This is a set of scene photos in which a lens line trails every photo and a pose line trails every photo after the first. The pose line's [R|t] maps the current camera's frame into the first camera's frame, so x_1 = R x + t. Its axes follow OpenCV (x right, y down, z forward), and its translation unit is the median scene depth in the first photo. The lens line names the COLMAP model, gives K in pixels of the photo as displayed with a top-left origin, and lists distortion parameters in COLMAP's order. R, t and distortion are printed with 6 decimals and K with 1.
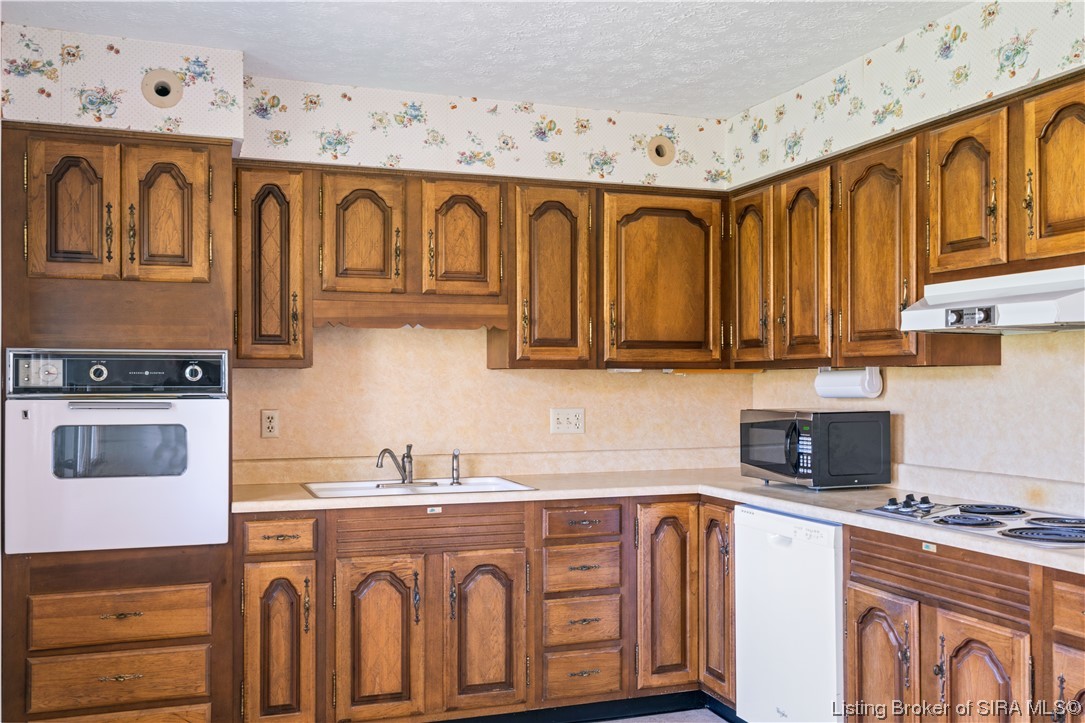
lens RADIAL K [[998.9, 0, 543.8], [0, 998.9, 371.0], [0, 0, 1]] dist [-0.003806, -0.002288]
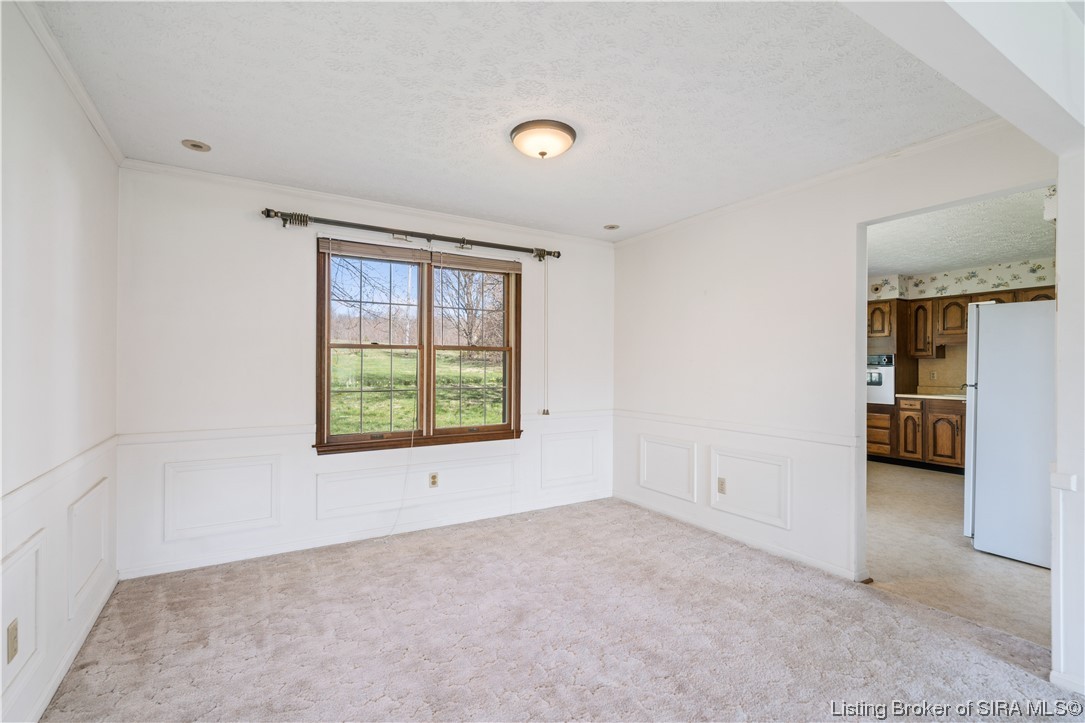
lens RADIAL K [[492.6, 0, 539.2], [0, 492.6, 368.3], [0, 0, 1]] dist [0.000091, 0.000432]
pose [[0.203348, 0.005593, -0.979091, 1.189113], [0.001957, 0.999979, 0.006118, 0.019335], [0.979105, -0.003160, 0.203333, -0.674888]]
